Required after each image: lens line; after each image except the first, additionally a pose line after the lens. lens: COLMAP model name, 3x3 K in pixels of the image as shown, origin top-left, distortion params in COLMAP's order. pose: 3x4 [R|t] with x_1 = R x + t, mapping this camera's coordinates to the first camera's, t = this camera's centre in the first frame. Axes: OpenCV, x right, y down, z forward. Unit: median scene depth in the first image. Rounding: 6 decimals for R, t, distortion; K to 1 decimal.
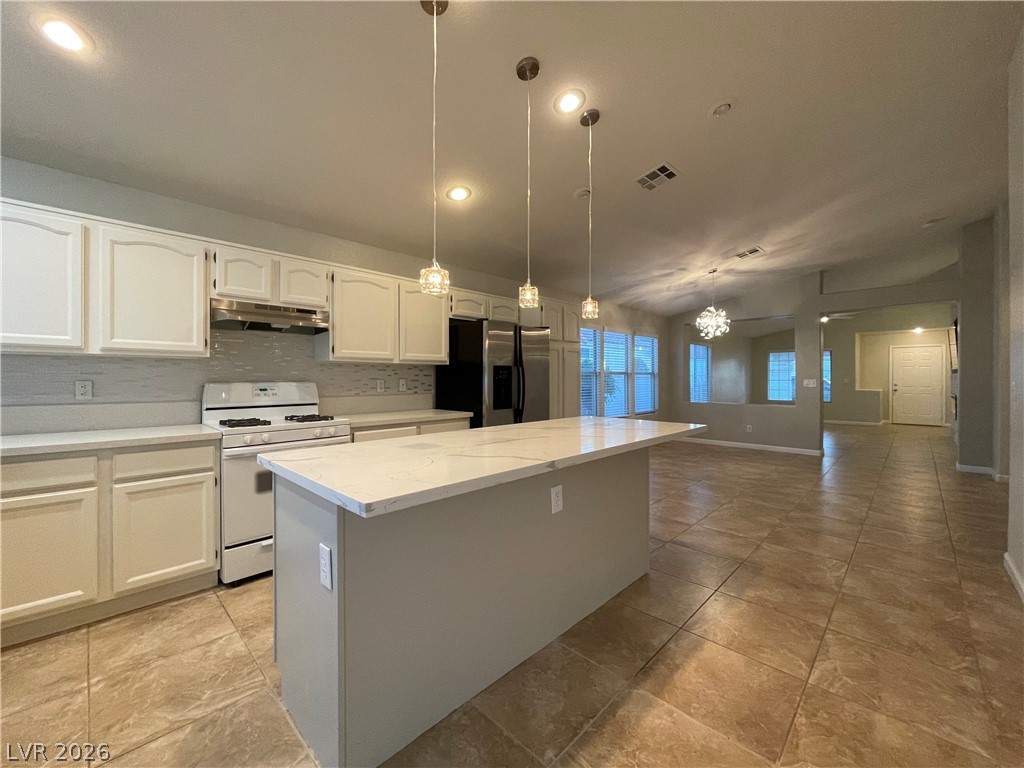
lens RADIAL K [[413.6, 0, 509.5], [0, 413.6, 379.5], [0, 0, 1]] dist [0.000368, -0.001163]
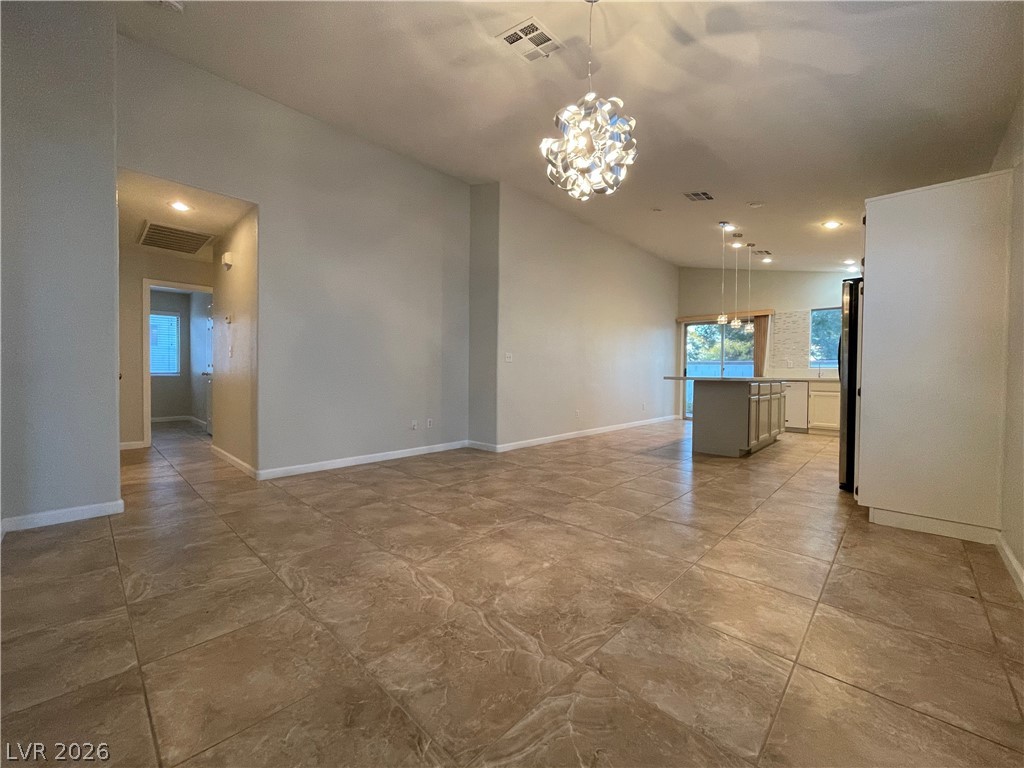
lens RADIAL K [[413.6, 0, 509.5], [0, 413.6, 379.5], [0, 0, 1]] dist [0.000368, -0.001163]
pose [[-0.999870, -0.009436, -0.013103, 1.022601], [-0.009714, 0.999726, 0.021296, 0.074823], [0.012898, 0.021420, -0.999687, 2.442604]]
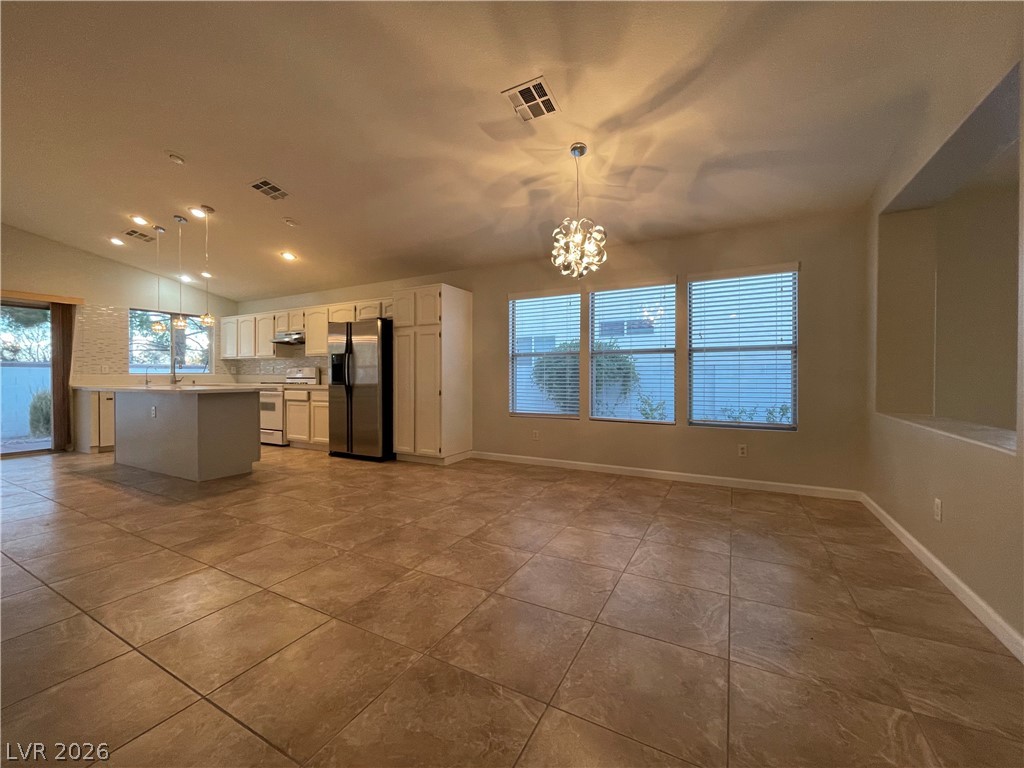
lens RADIAL K [[413.6, 0, 508.9], [0, 413.6, 379.7], [0, 0, 1]] dist [-0.002193, -0.000629]
pose [[0.275480, 0.008016, -0.961273, 1.787702], [-0.002693, 0.999968, 0.007567, 0.051704], [0.961303, 0.000505, 0.275493, 1.410191]]
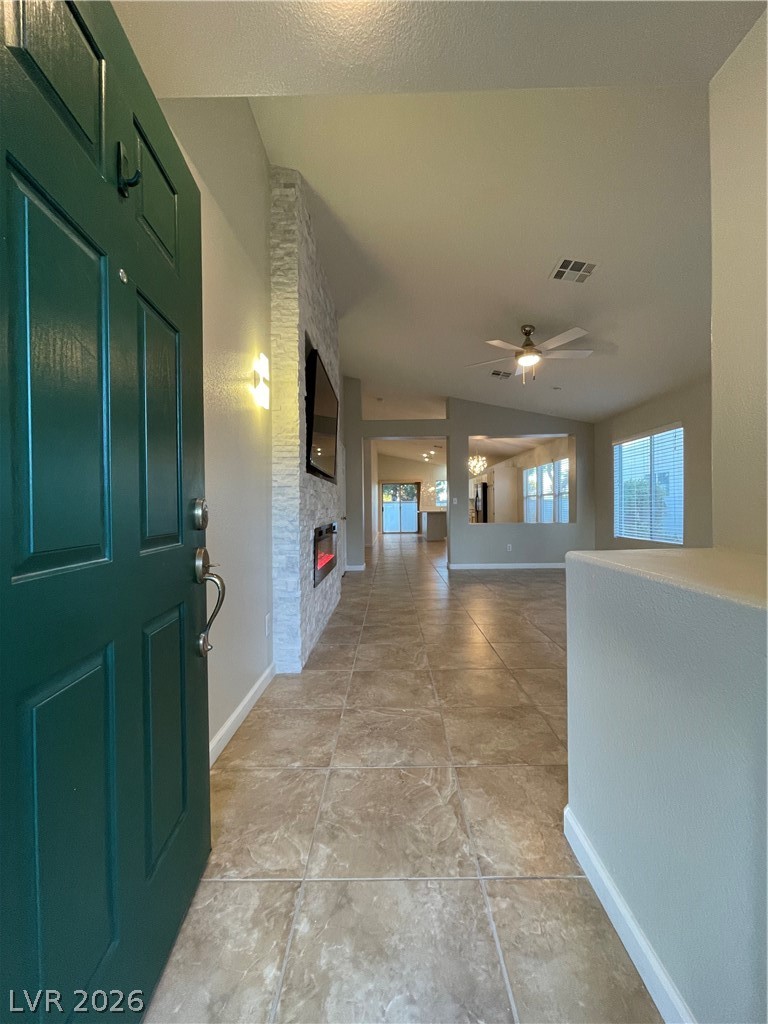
lens RADIAL K [[412.7, 0, 390.3], [0, 412.7, 509.9], [0, 0, 1]] dist [-0.003376, 0.000176]
pose [[-0.713091, 0.012215, -0.700965, 3.399687], [0.008325, 0.999925, 0.008955, 0.040339], [0.701022, 0.000550, -0.713139, 3.485201]]
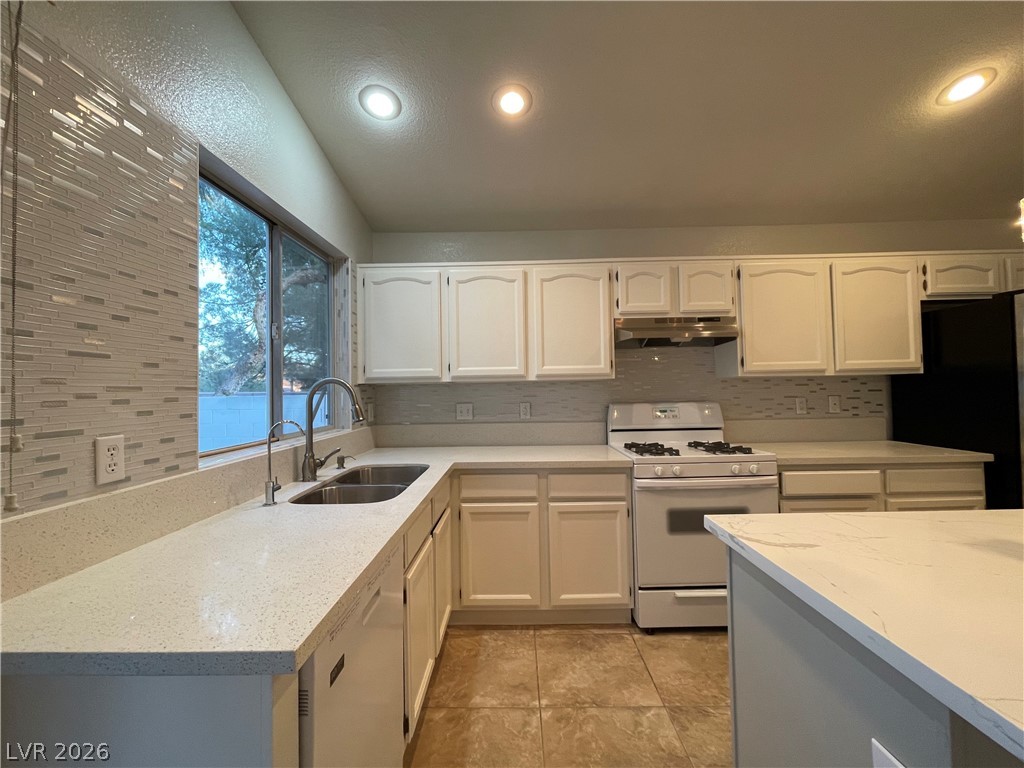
lens RADIAL K [[414.7, 0, 509.6], [0, 414.7, 379.5], [0, 0, 1]] dist [-0.001546, 0.000152]
pose [[0.688355, -0.031844, -0.724675, -0.155845], [0.016714, 0.999467, -0.028042, -0.024198], [0.725181, 0.007190, 0.688520, 0.119447]]
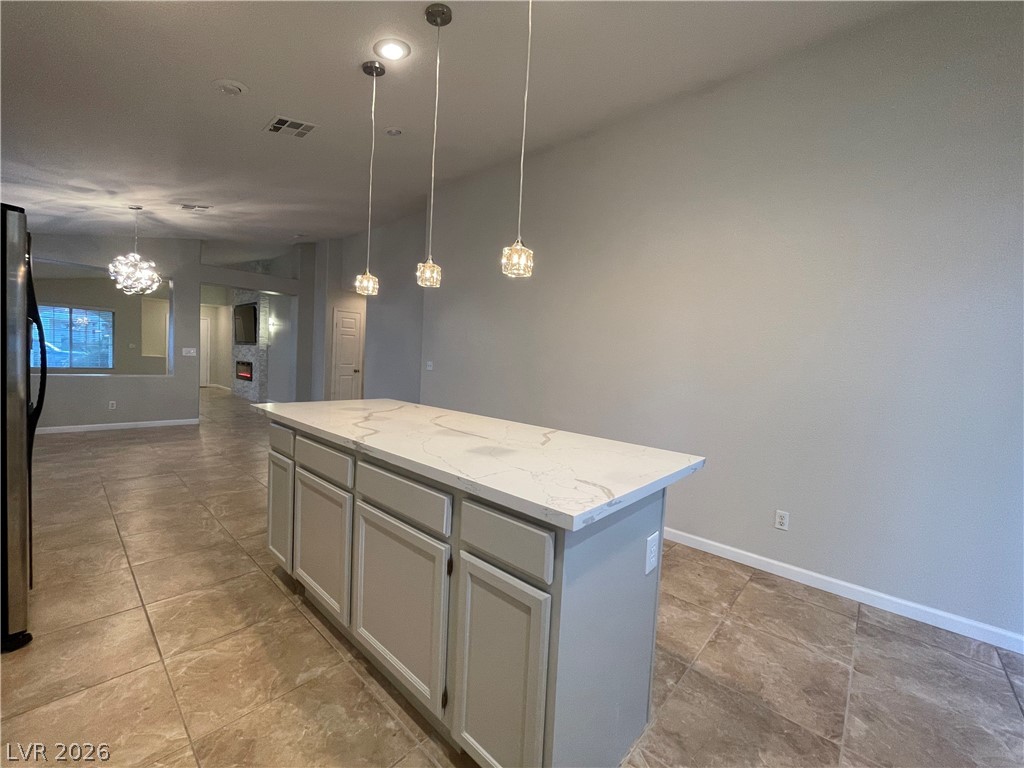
lens RADIAL K [[412.7, 0, 509.4], [0, 412.7, 380.2], [0, 0, 1]] dist [-0.003376, 0.000176]
pose [[-0.041585, -0.050438, 0.997861, -0.599945], [-0.045608, 0.997780, 0.048533, -0.013285], [-0.998093, -0.043493, -0.043793, 0.581389]]
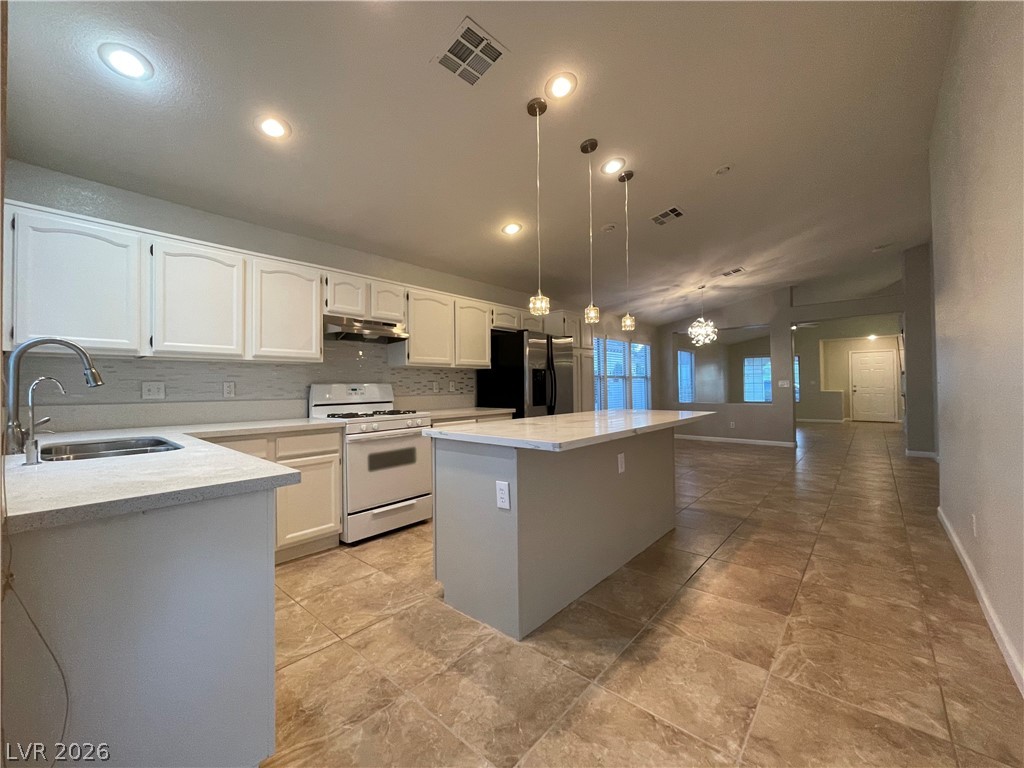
lens RADIAL K [[414.7, 0, 509.6], [0, 414.7, 379.5], [0, 0, 1]] dist [-0.001546, 0.000152]
pose [[0.998358, -0.009680, 0.056453, -0.203257], [0.010759, 0.999765, -0.018829, 0.021755], [-0.056257, 0.019405, 0.998228, -0.218238]]
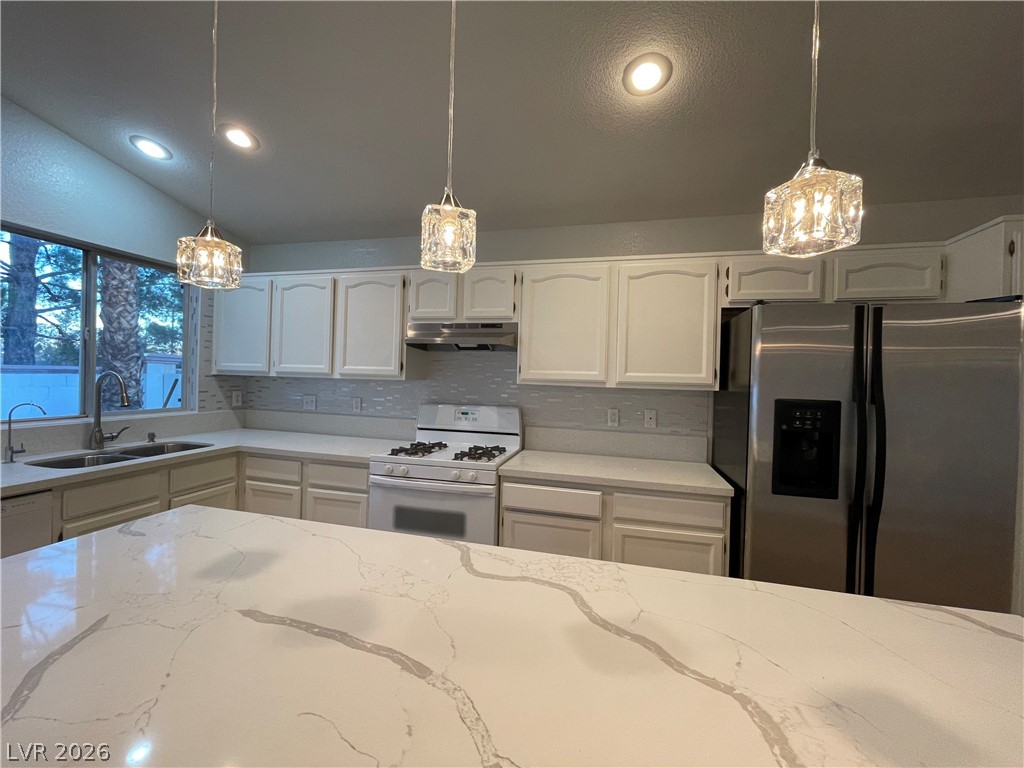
lens RADIAL K [[413.6, 0, 508.9], [0, 413.6, 379.7], [0, 0, 1]] dist [-0.002193, -0.000629]
pose [[0.496121, 0.018834, -0.868049, 0.256034], [-0.030132, 0.999536, 0.004466, -0.056939], [0.867730, 0.023941, 0.496458, 0.595665]]
